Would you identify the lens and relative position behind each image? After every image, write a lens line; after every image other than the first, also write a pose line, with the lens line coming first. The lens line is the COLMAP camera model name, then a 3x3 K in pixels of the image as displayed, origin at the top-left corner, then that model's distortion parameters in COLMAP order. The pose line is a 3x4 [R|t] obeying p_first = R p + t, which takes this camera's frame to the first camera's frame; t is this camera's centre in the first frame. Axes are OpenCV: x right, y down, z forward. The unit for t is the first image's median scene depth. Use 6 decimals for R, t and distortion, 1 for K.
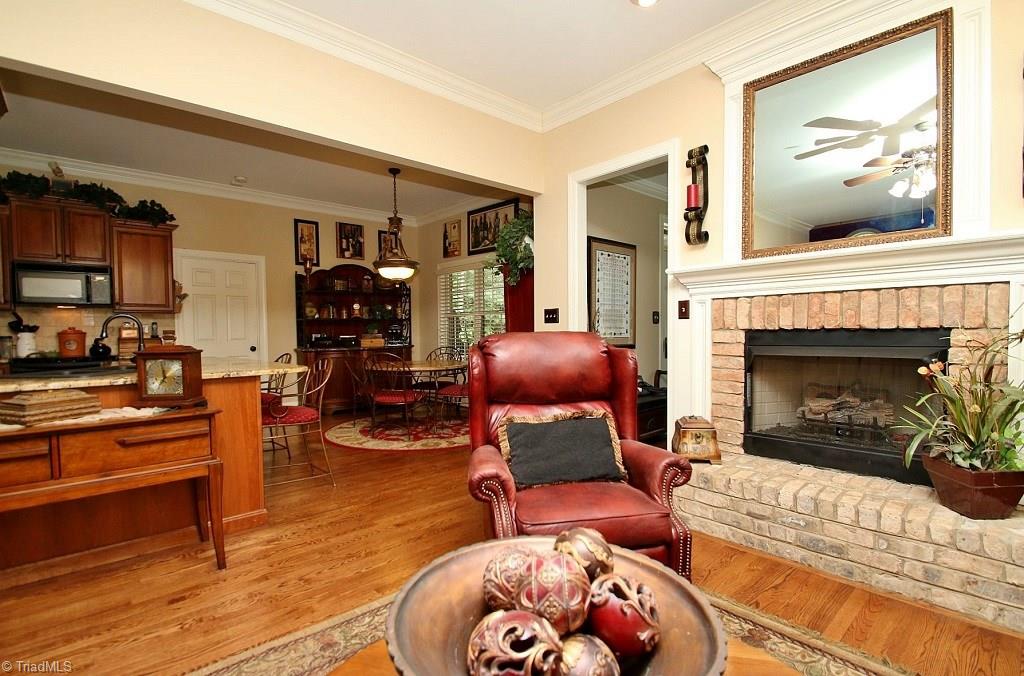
lens RADIAL K [[478.4, 0, 517.5], [0, 478.4, 348.3], [0, 0, 1]] dist [0.003675, -0.010778]
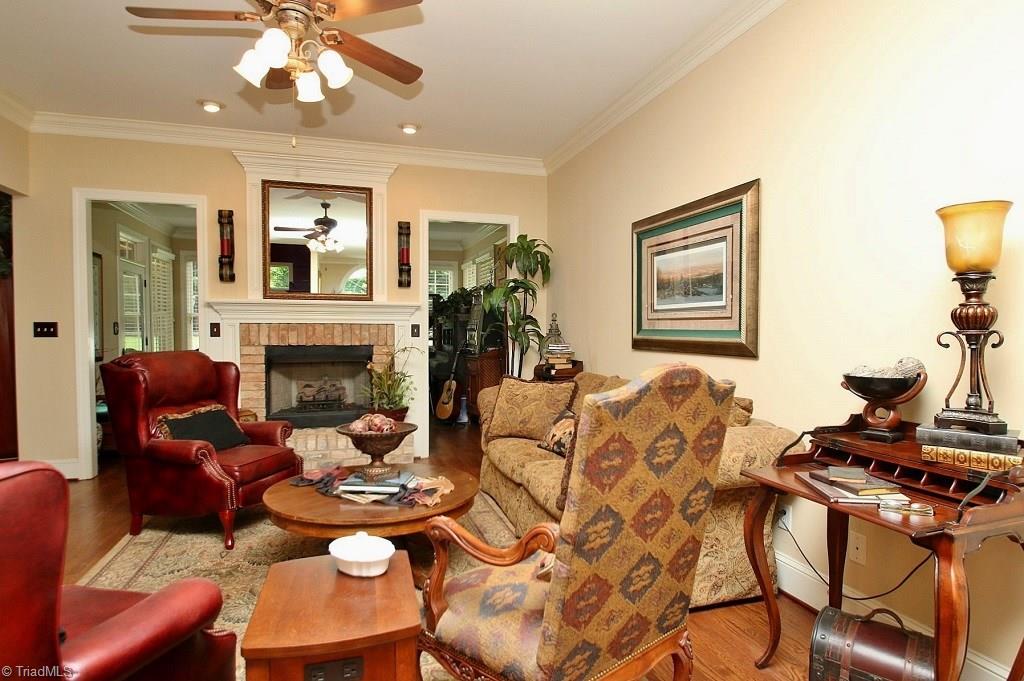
lens RADIAL K [[554.0, 0, 511.5], [0, 554.0, 361.2], [0, 0, 1]] dist [0.002446, 0.000244]
pose [[0.419483, -0.034401, 0.907111, -0.405495], [0.024064, 0.999352, 0.026771, -0.009790], [-0.907444, 0.010599, 0.420039, -0.215934]]
